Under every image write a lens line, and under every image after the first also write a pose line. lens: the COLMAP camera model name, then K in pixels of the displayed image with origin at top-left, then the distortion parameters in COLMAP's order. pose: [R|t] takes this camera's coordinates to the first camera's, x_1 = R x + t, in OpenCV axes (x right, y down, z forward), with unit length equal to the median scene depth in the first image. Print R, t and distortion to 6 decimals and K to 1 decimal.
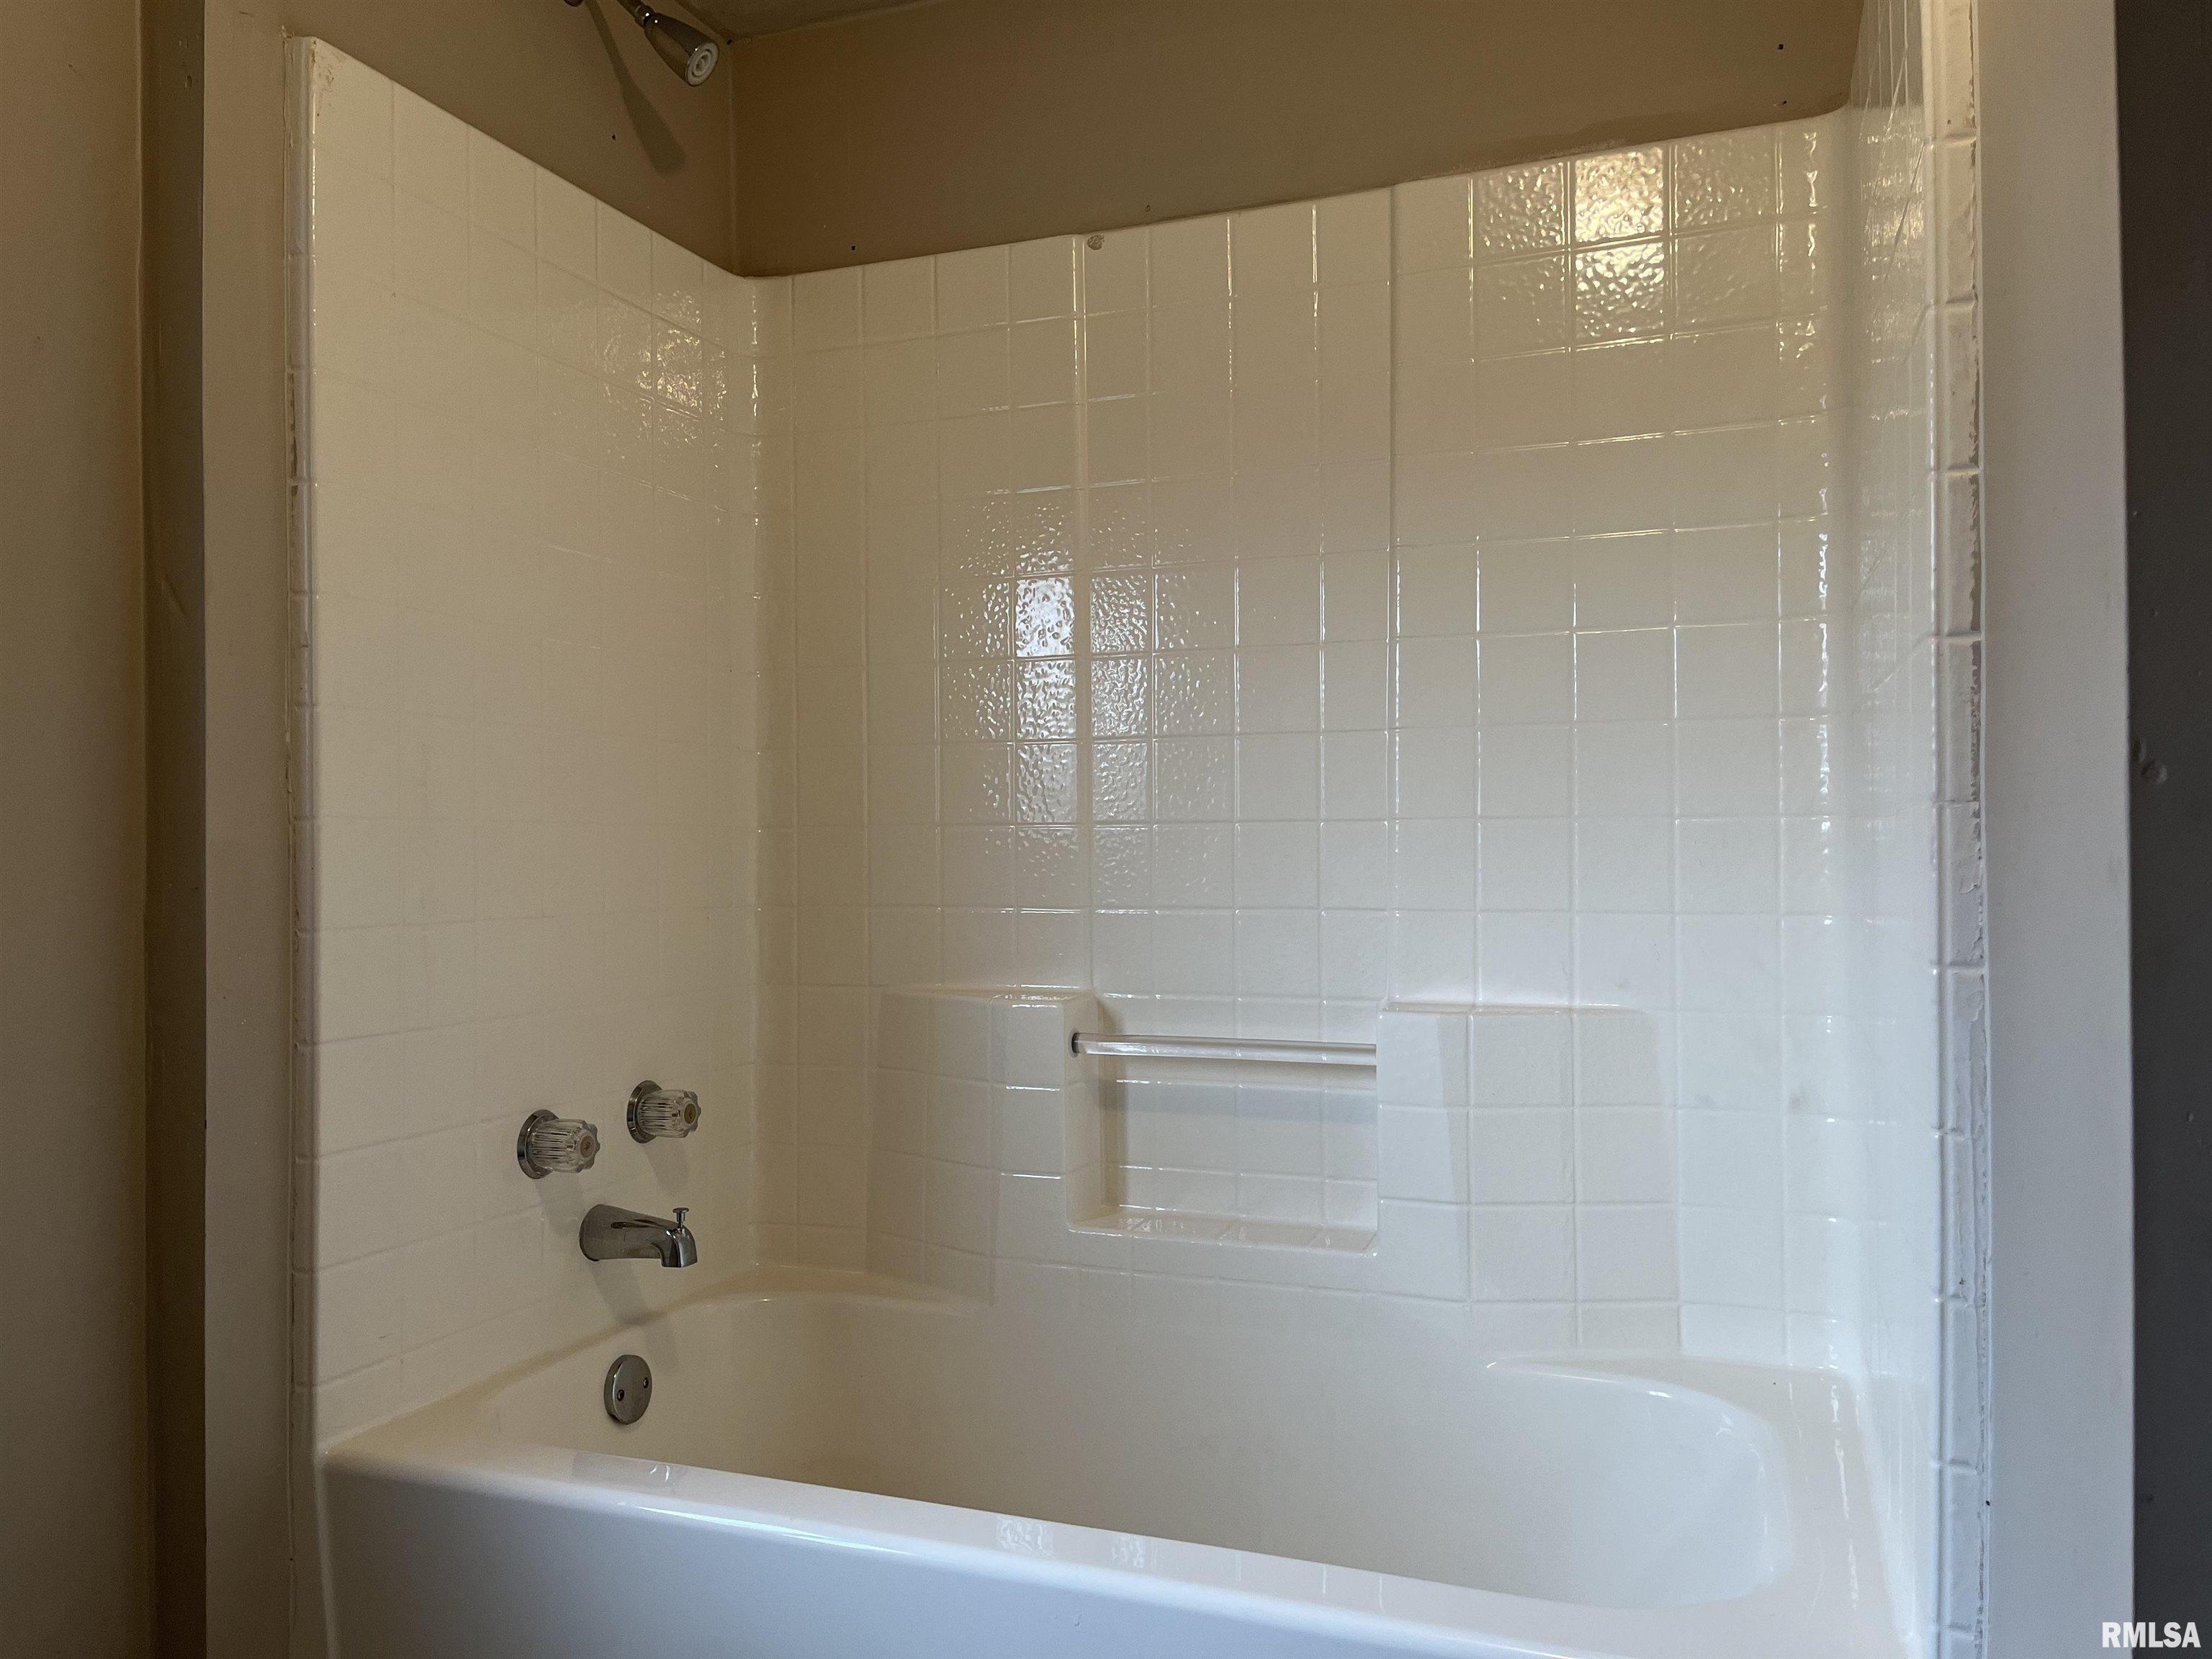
lens RADIAL K [[1686.6, 0, 1106.0], [0, 1686.6, 829.5], [0, 0, 1]] dist [0.111863, -0.155123]
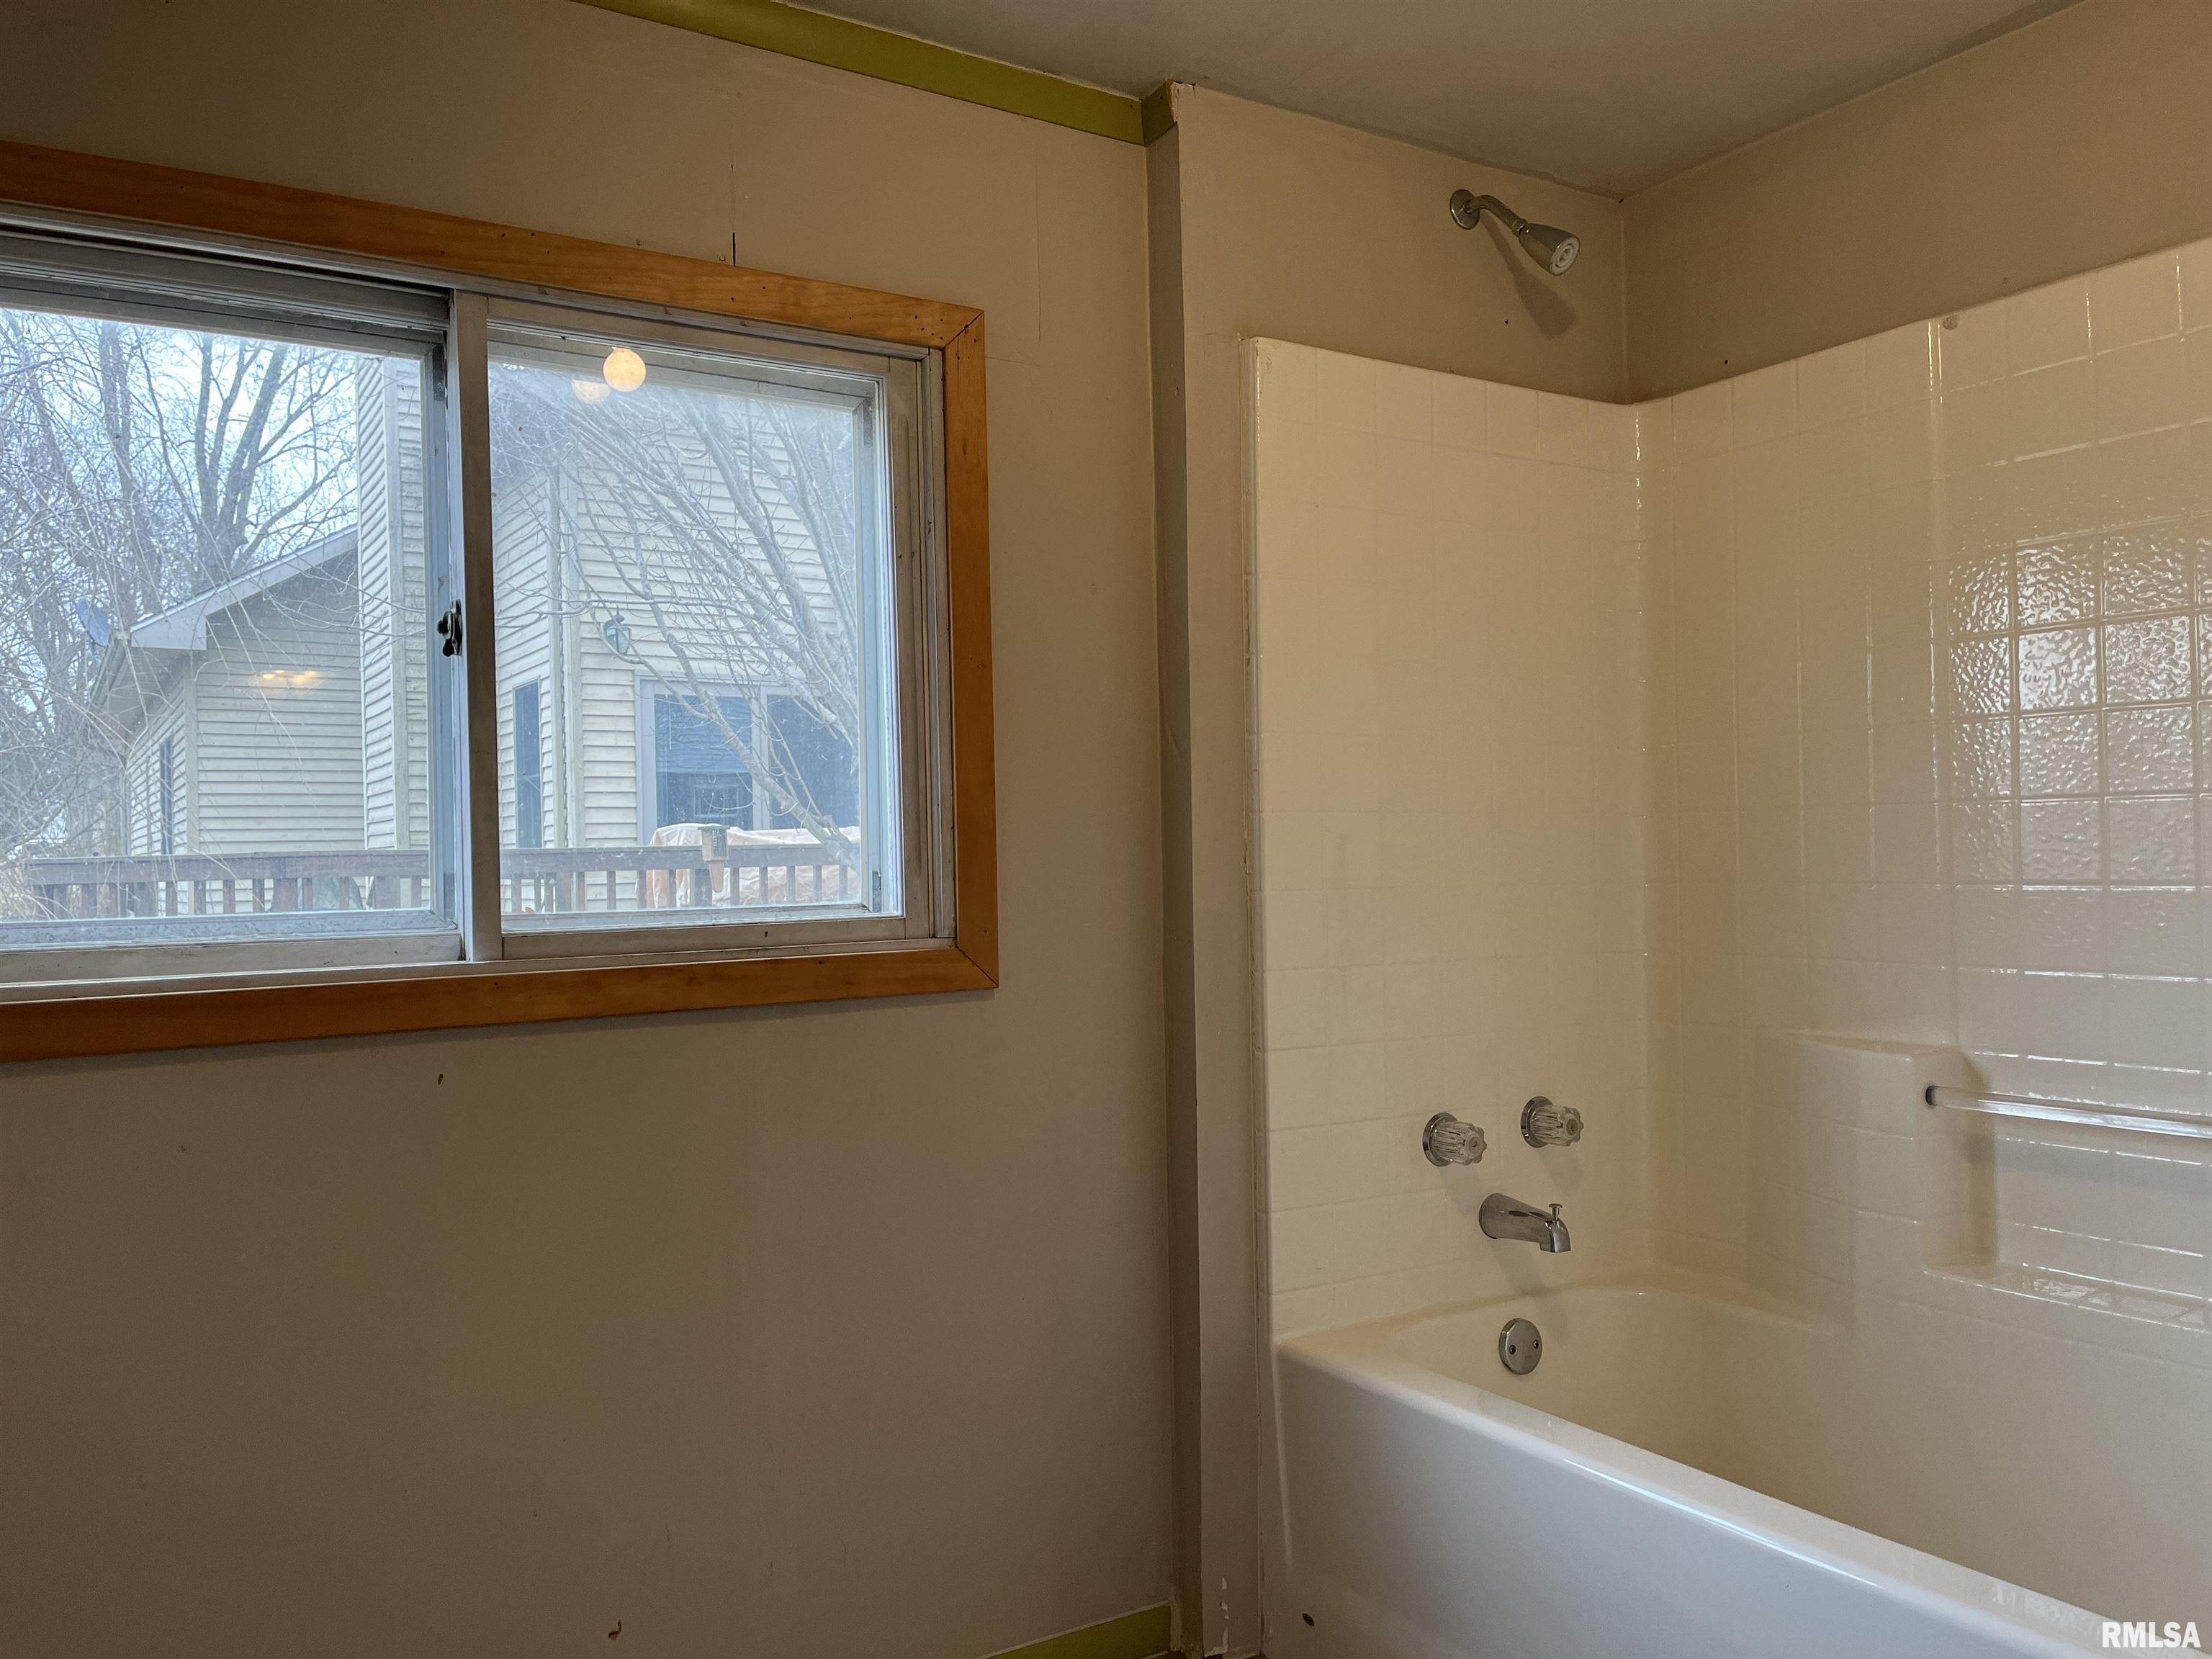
lens RADIAL K [[1657.6, 0, 1106.0], [0, 1657.6, 829.5], [0, 0, 1]] dist [0.081402, 0.001376]
pose [[0.810668, -0.020448, -0.585148, 0.192482], [0.016997, 0.999791, -0.011390, -0.036074], [0.585259, -0.000712, 0.810846, -0.152414]]
